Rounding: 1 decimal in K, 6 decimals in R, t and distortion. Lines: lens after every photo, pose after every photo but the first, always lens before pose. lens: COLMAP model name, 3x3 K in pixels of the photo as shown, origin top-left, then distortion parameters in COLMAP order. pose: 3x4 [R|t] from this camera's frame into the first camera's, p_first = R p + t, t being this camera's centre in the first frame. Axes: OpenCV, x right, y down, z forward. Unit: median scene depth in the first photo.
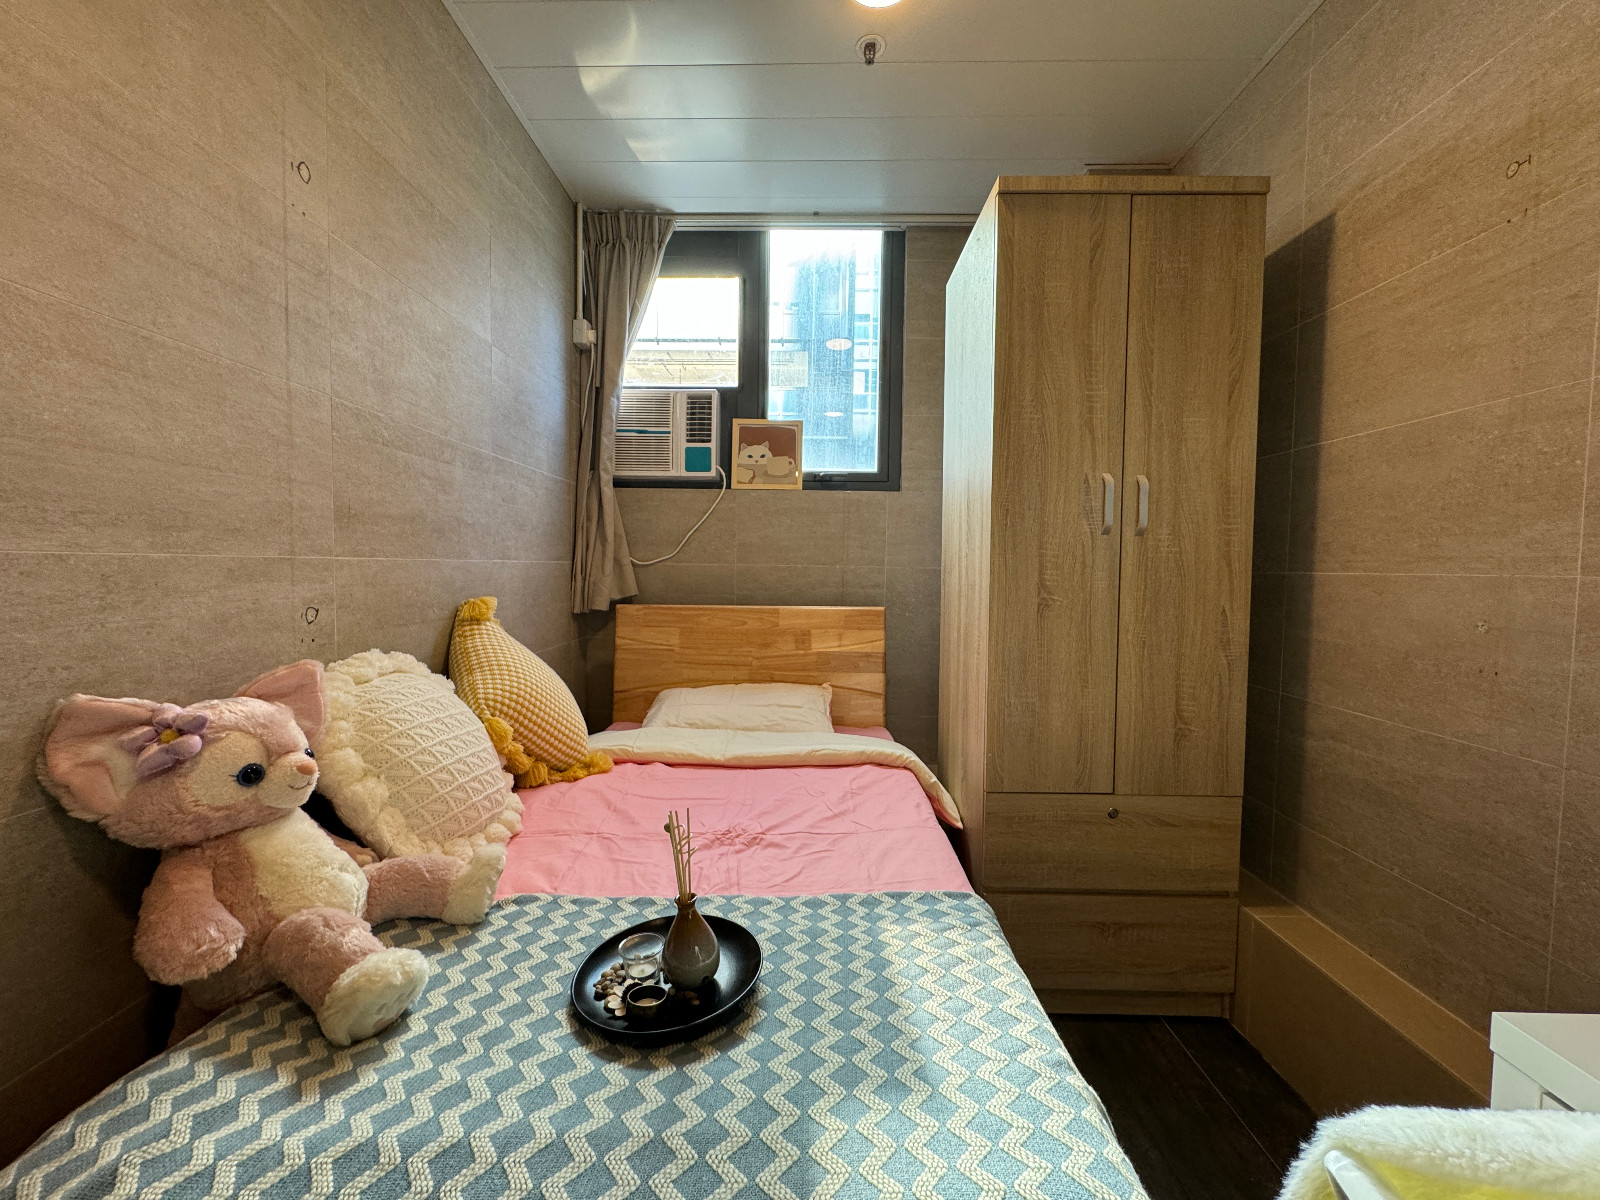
lens RADIAL K [[645.9, 0, 789.9], [0, 645.9, 601.3], [0, 0, 1]] dist [-0.003710, 0.001592]
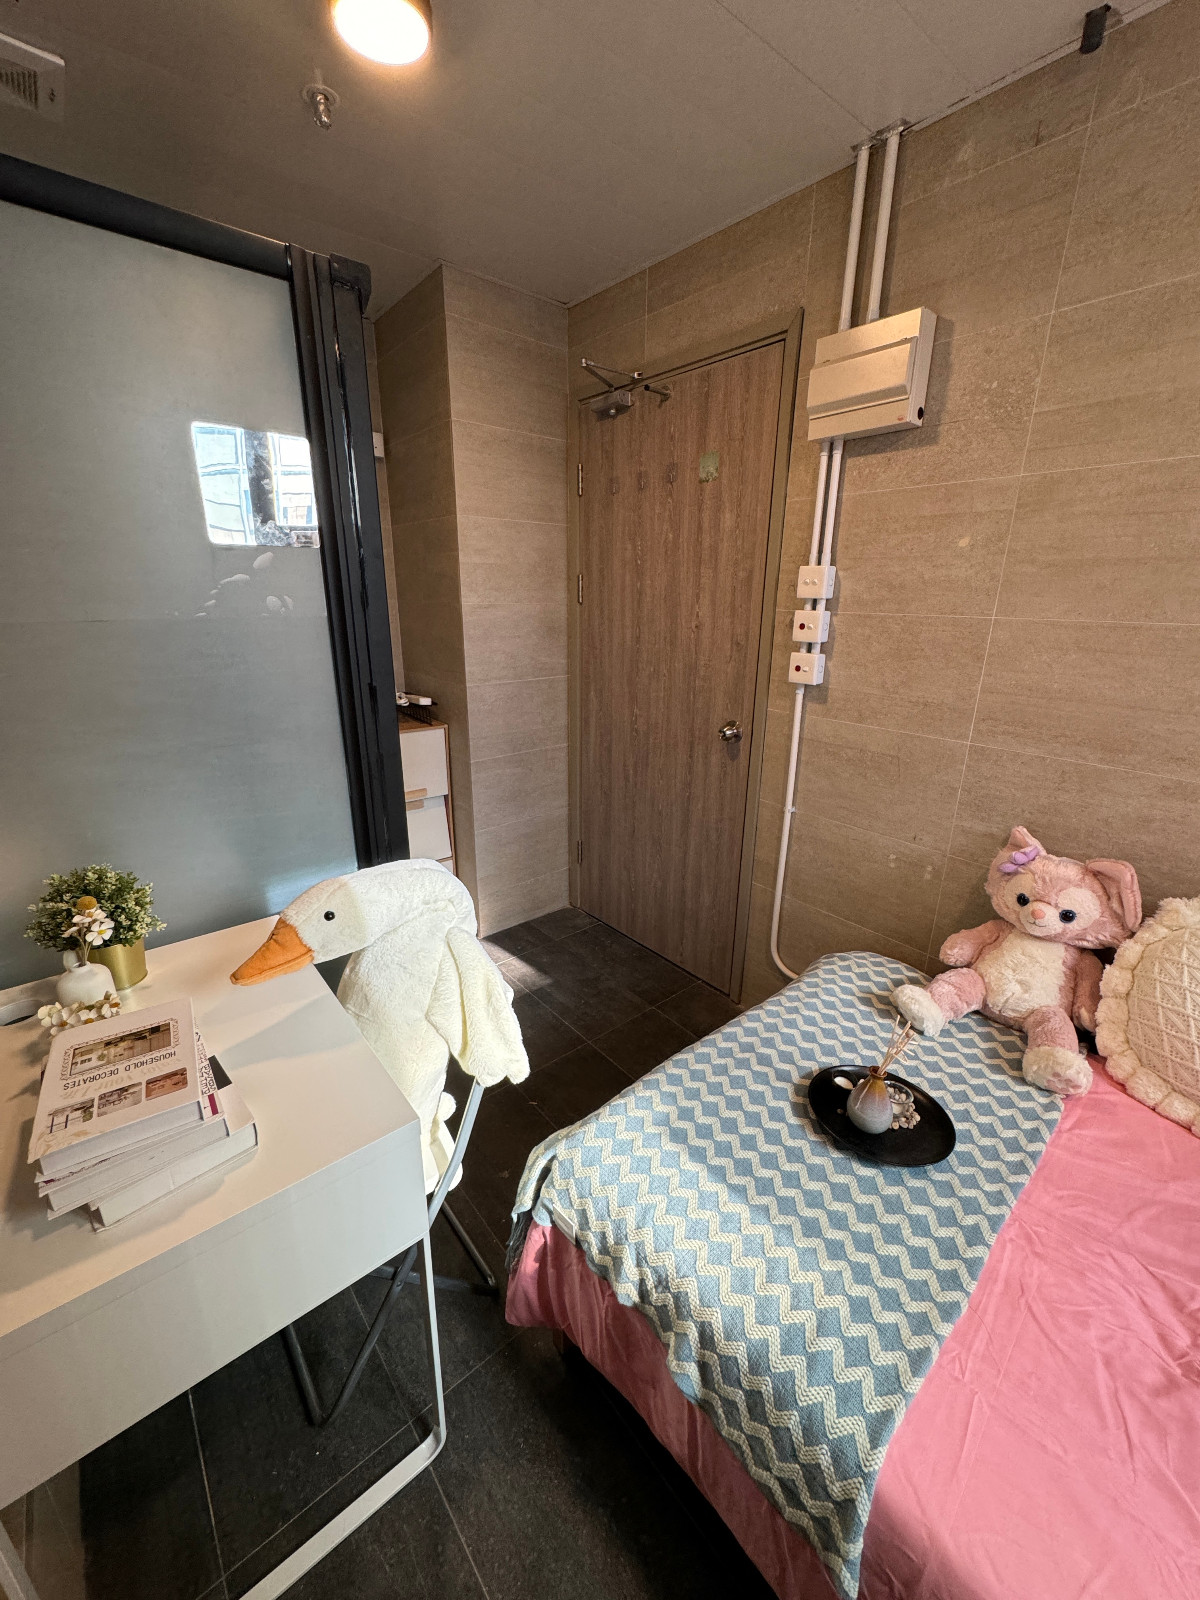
lens RADIAL K [[645.9, 0, 595.5], [0, 645.9, 800.3], [0, 0, 1]] dist [-0.003710, 0.001592]
pose [[-0.759550, 0.186498, -0.623139, 1.058755], [-0.047947, 0.939354, 0.339580, -0.517371], [0.648679, 0.287806, -0.704545, 1.462939]]
